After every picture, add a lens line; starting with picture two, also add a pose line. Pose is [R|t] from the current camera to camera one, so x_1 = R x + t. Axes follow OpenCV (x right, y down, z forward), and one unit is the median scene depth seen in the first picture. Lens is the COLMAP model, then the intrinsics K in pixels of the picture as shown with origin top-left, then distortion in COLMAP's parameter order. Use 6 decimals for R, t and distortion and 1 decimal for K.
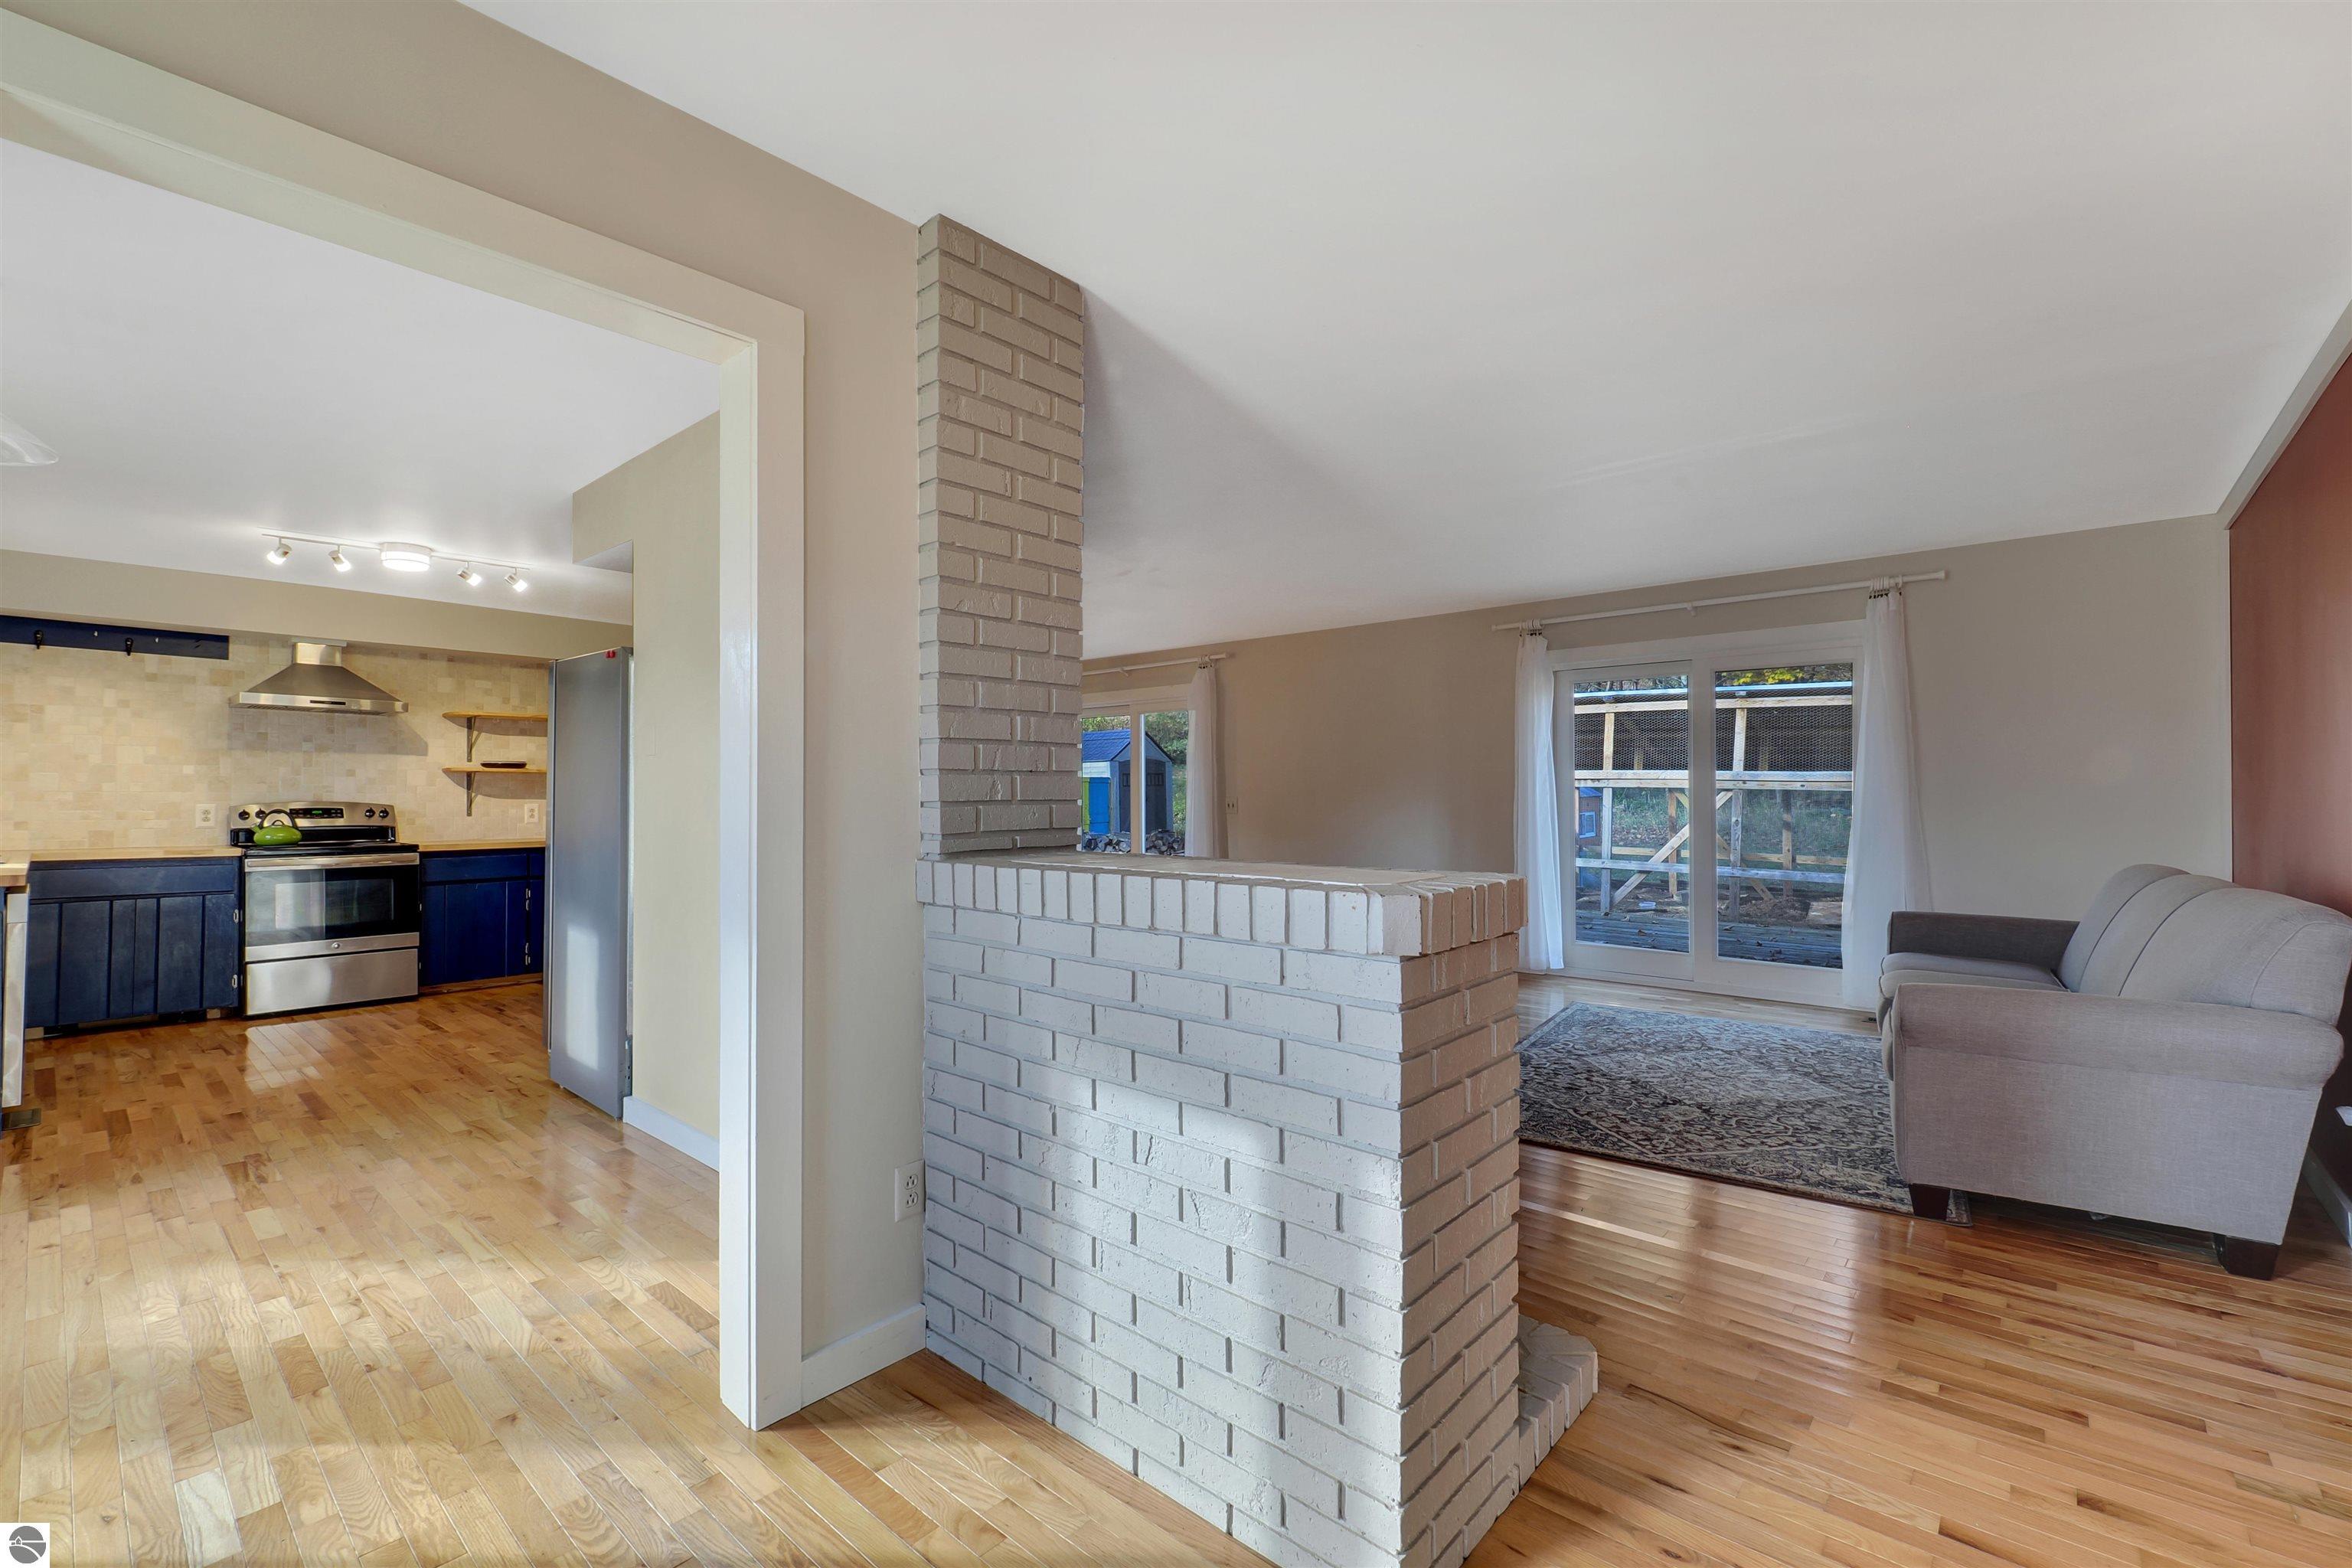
lens RADIAL K [[999.4, 0, 1200.4], [0, 999.4, 787.1], [0, 0, 1]] dist [-0.009114, 0.000611]
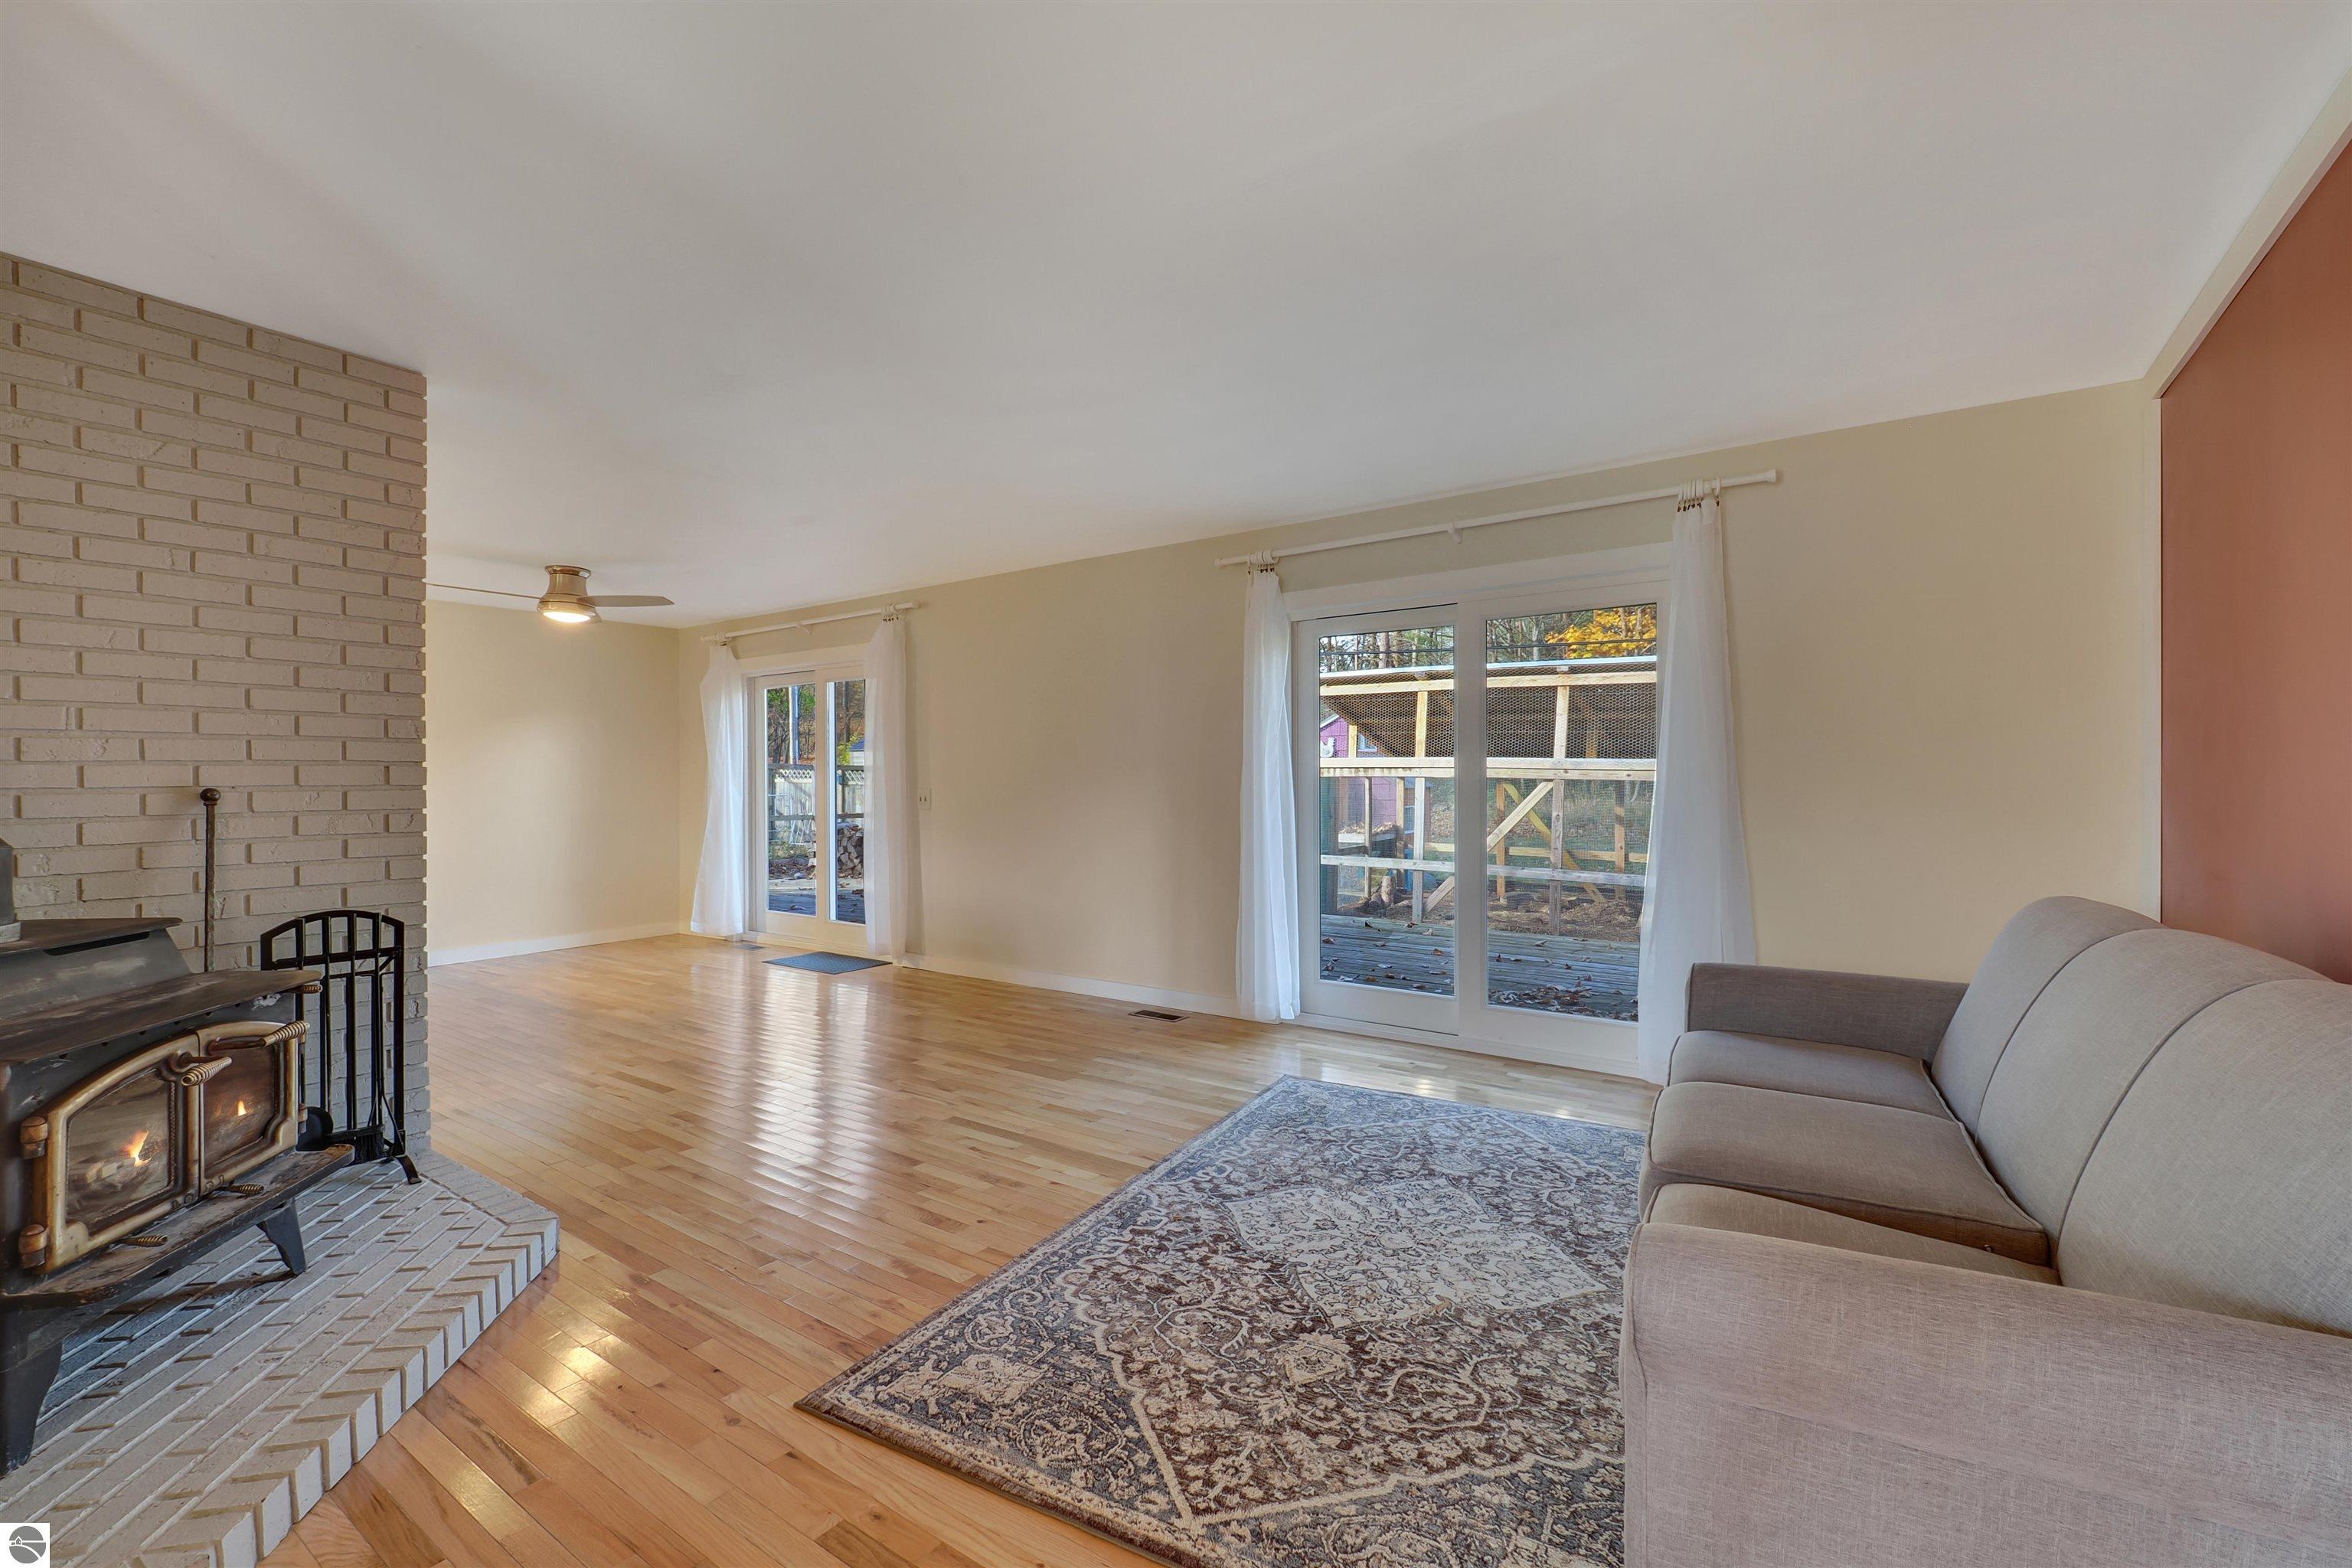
lens RADIAL K [[999.4, 0, 1193.1], [0, 999.4, 791.0], [0, 0, 1]] dist [-0.009114, 0.000611]
pose [[0.994749, -0.001006, 0.102343, 0.232134], [-0.000353, 0.999912, 0.013262, 0.001778], [-0.102347, -0.013228, 0.994661, 0.294831]]
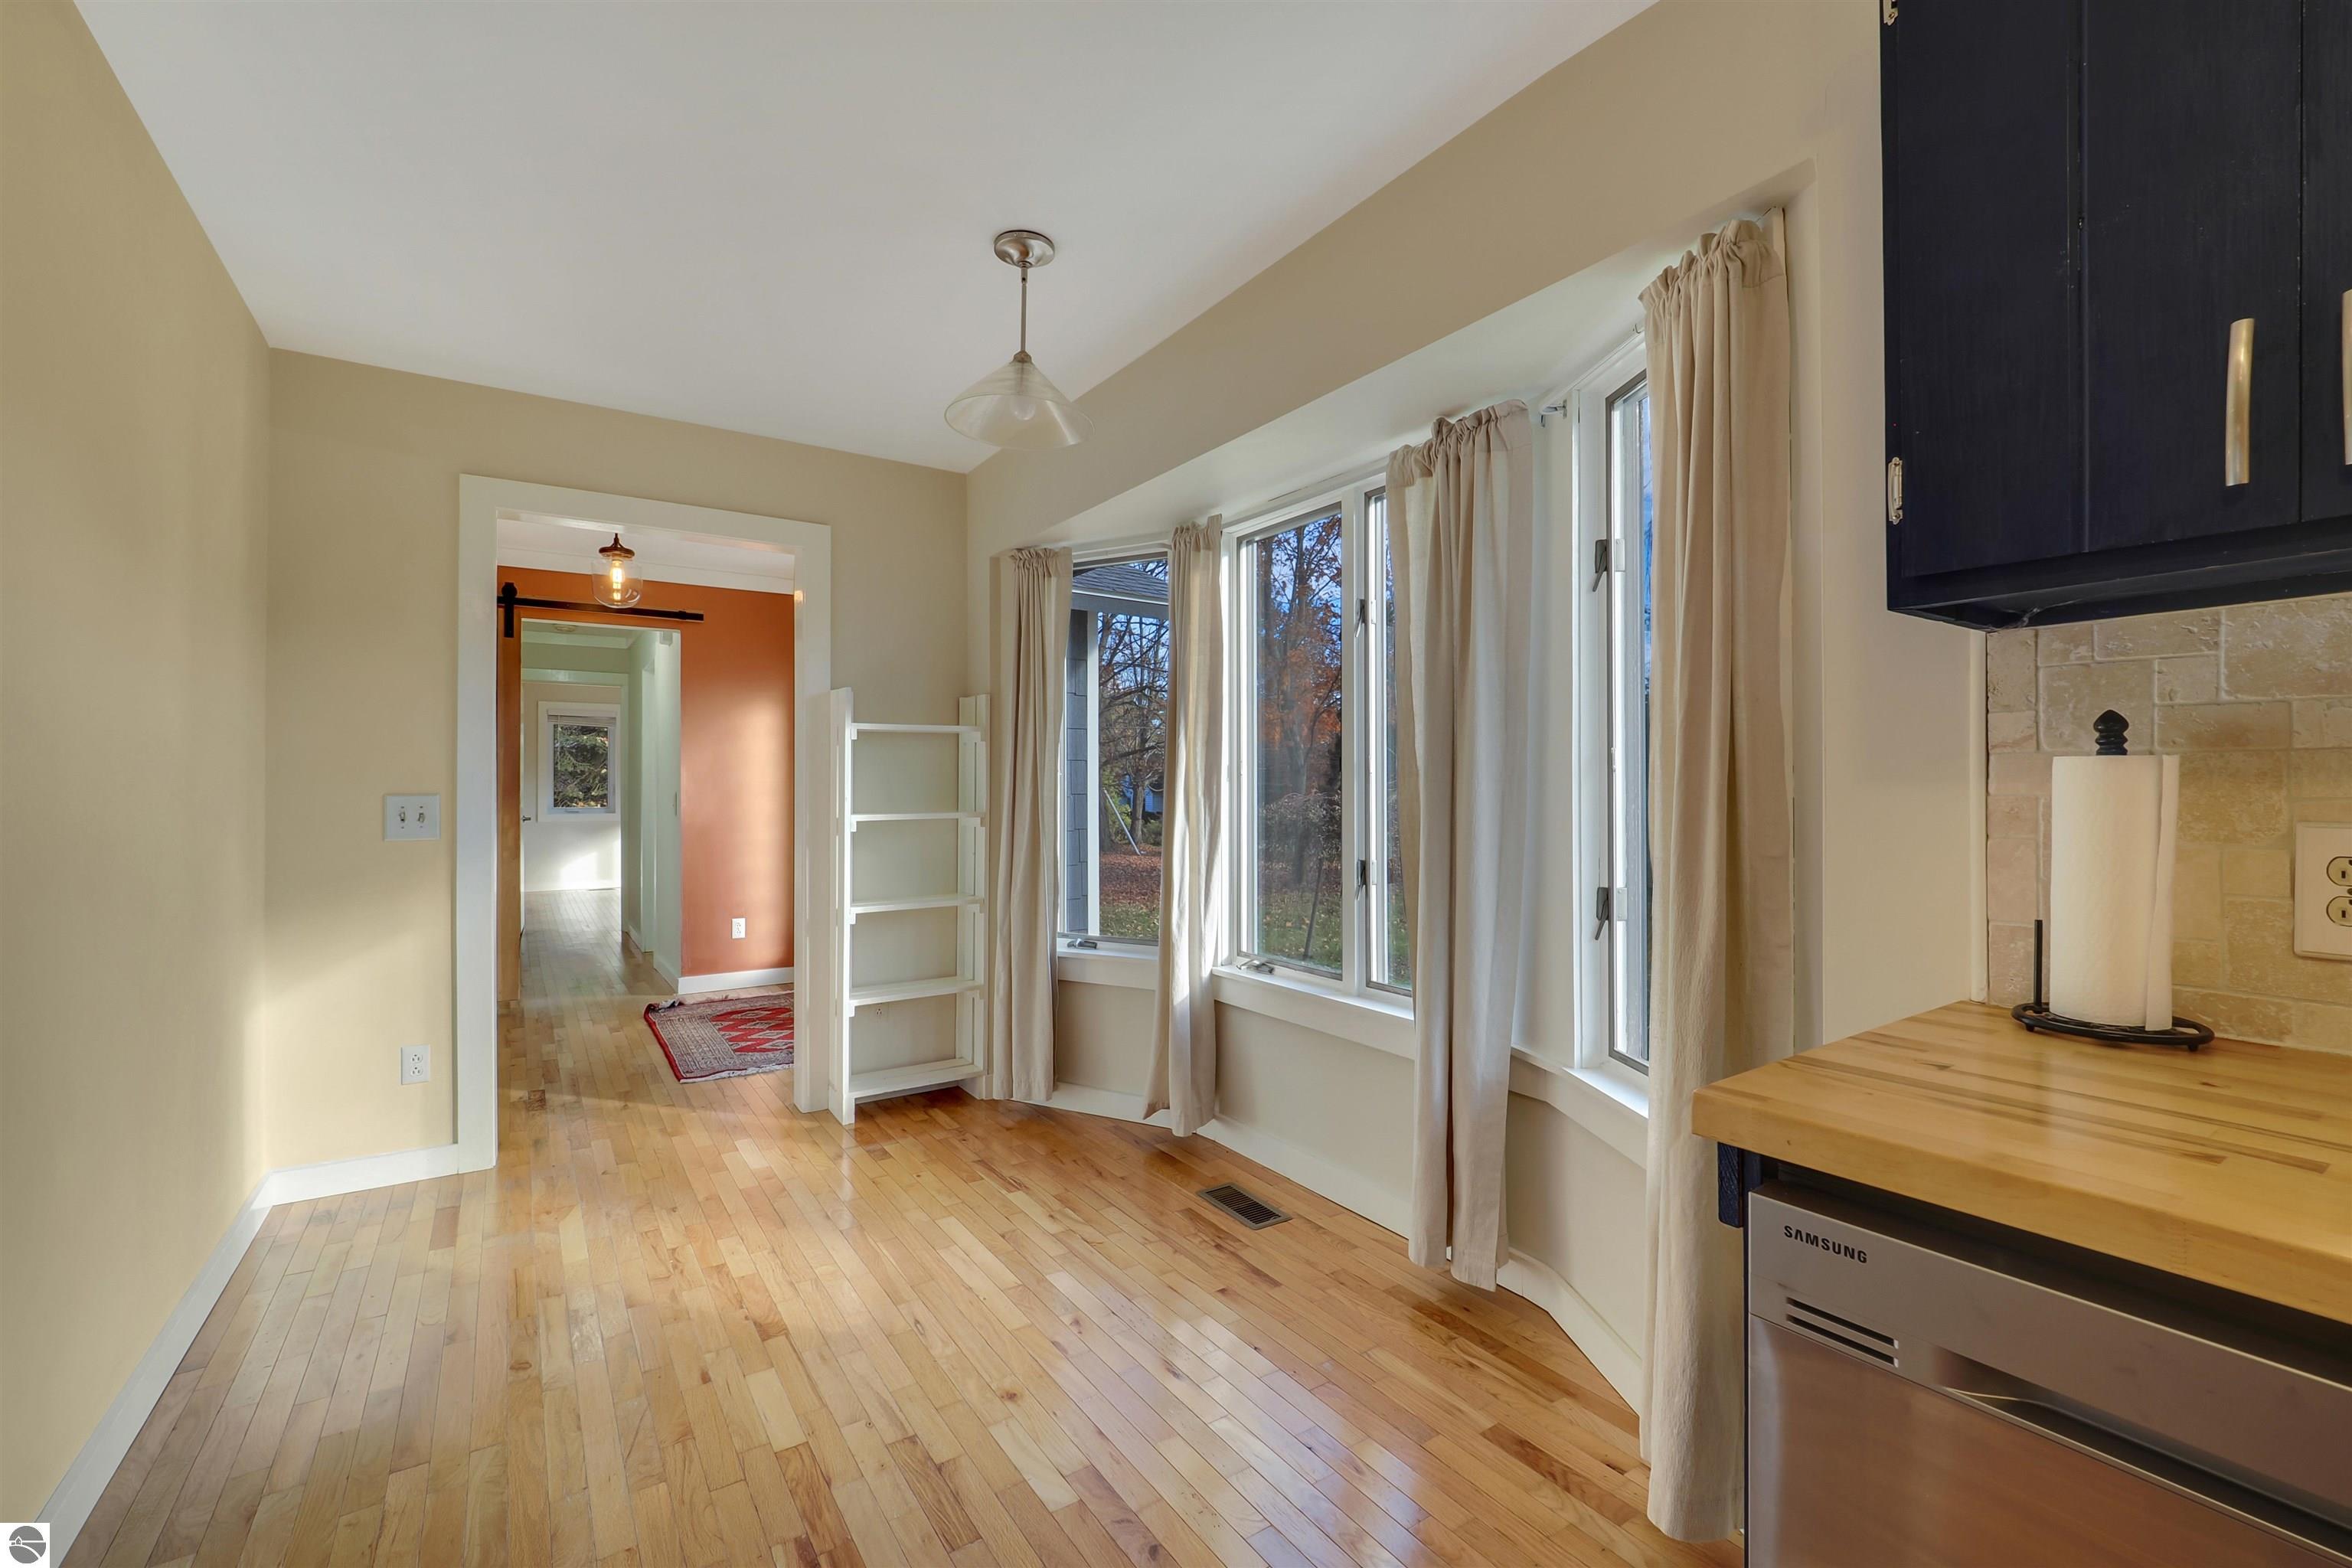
lens RADIAL K [[999.4, 0, 1254.7], [0, 999.4, 772.3], [0, 0, 1]] dist [-0.009114, 0.000611]
pose [[-0.973364, 0.003151, 0.229244, -0.696768], [-0.001493, 0.999797, -0.020084, 0.007382], [-0.229261, -0.019892, -0.973162, 0.779924]]
